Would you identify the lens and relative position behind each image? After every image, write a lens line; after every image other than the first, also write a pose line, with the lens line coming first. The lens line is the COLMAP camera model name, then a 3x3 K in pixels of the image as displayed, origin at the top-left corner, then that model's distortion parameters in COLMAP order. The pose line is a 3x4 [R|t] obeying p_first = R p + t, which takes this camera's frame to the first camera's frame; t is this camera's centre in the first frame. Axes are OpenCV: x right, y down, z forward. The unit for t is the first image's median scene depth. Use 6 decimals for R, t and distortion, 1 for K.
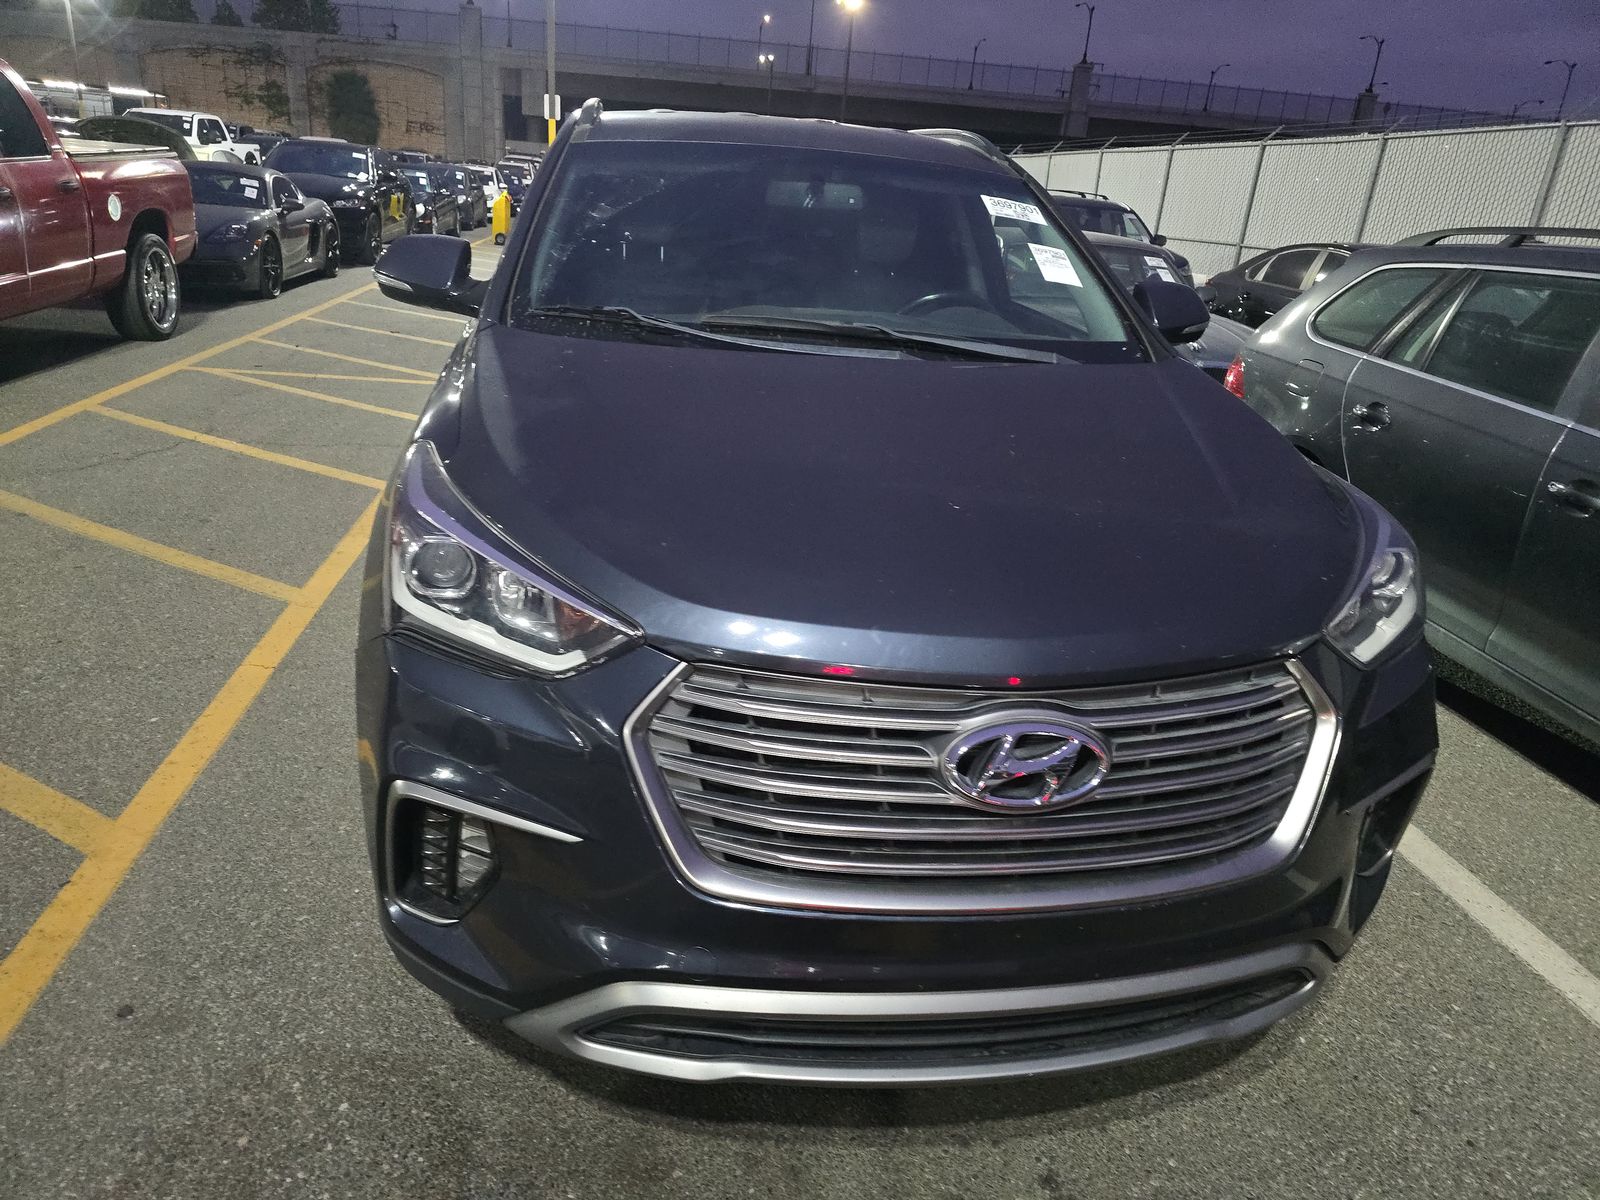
lens RADIAL K [[1109.9, 0, 797.7], [0, 1109.9, 601.0], [0, 0, 1]] dist [0.025907, -0.015390]
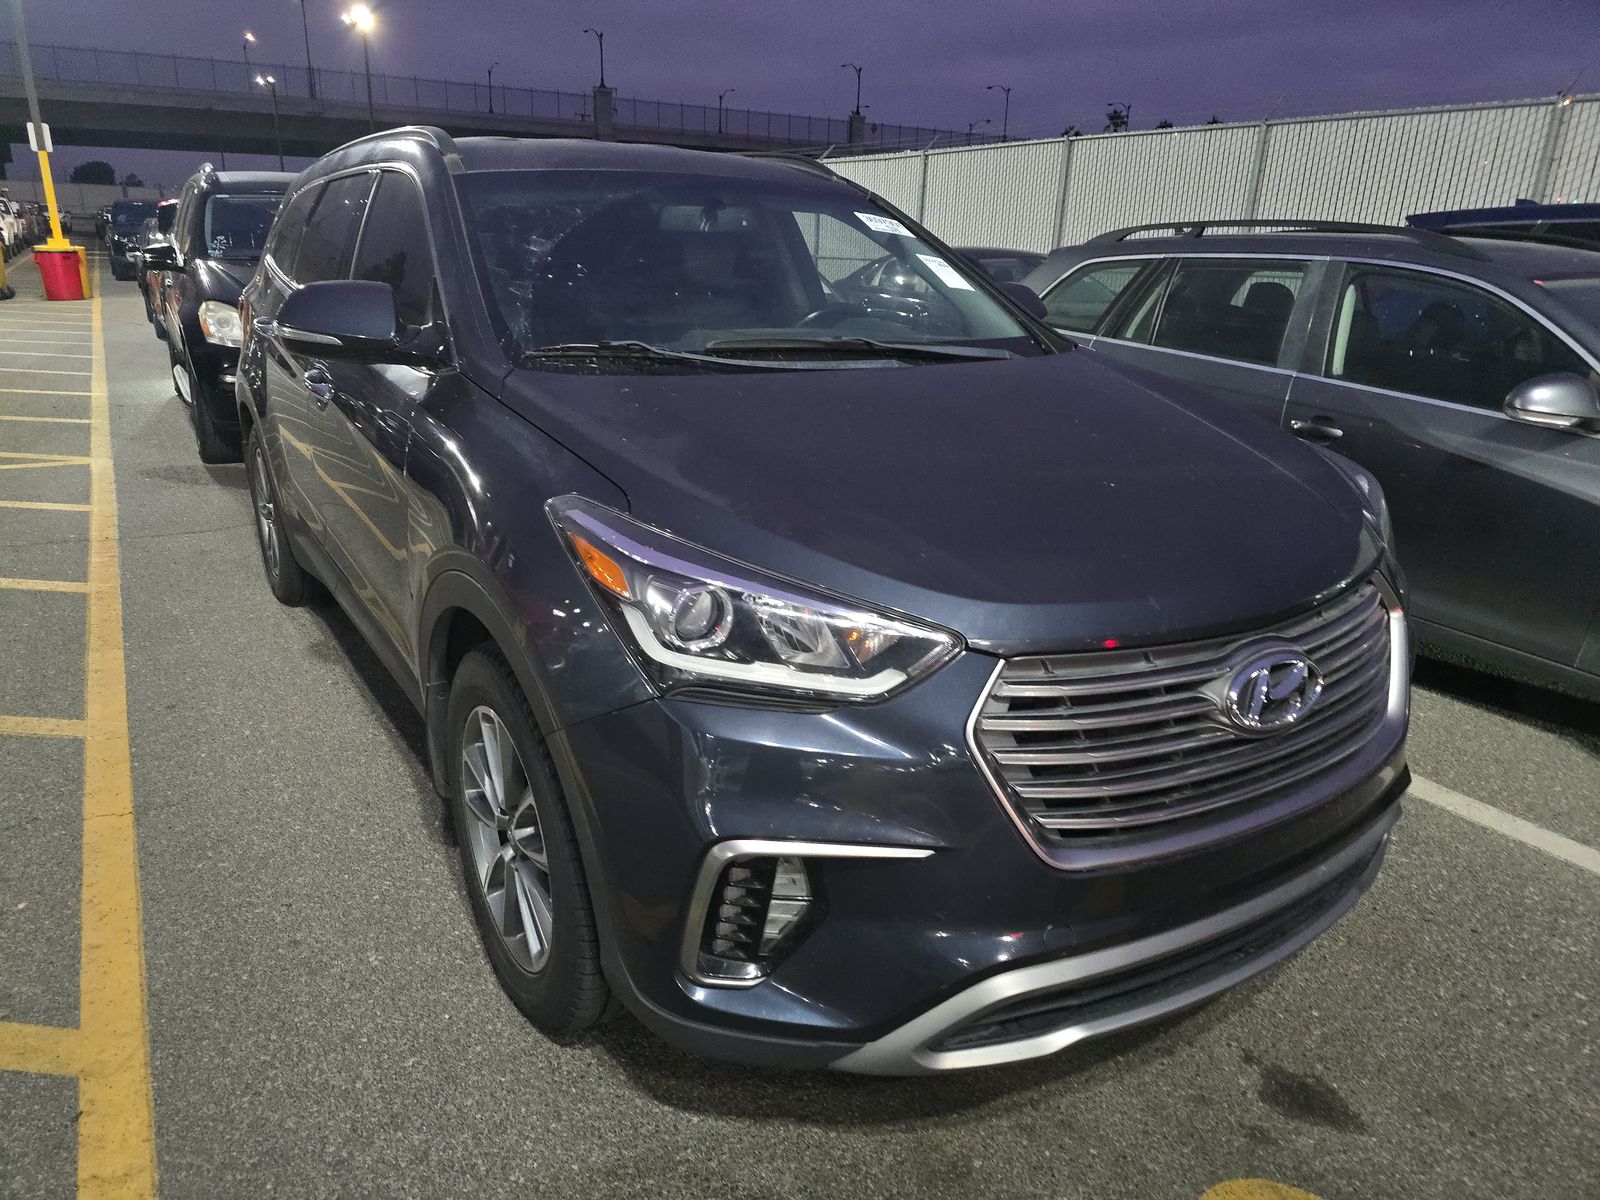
lens RADIAL K [[1109.9, 0, 797.8], [0, 1109.9, 600.0], [0, 0, 1]] dist [0.025907, -0.015390]
pose [[0.917249, -0.167514, 0.361376, -0.371219], [0.174005, 0.984634, 0.014761, -0.028070], [-0.358296, 0.049342, 0.932303, 0.052248]]
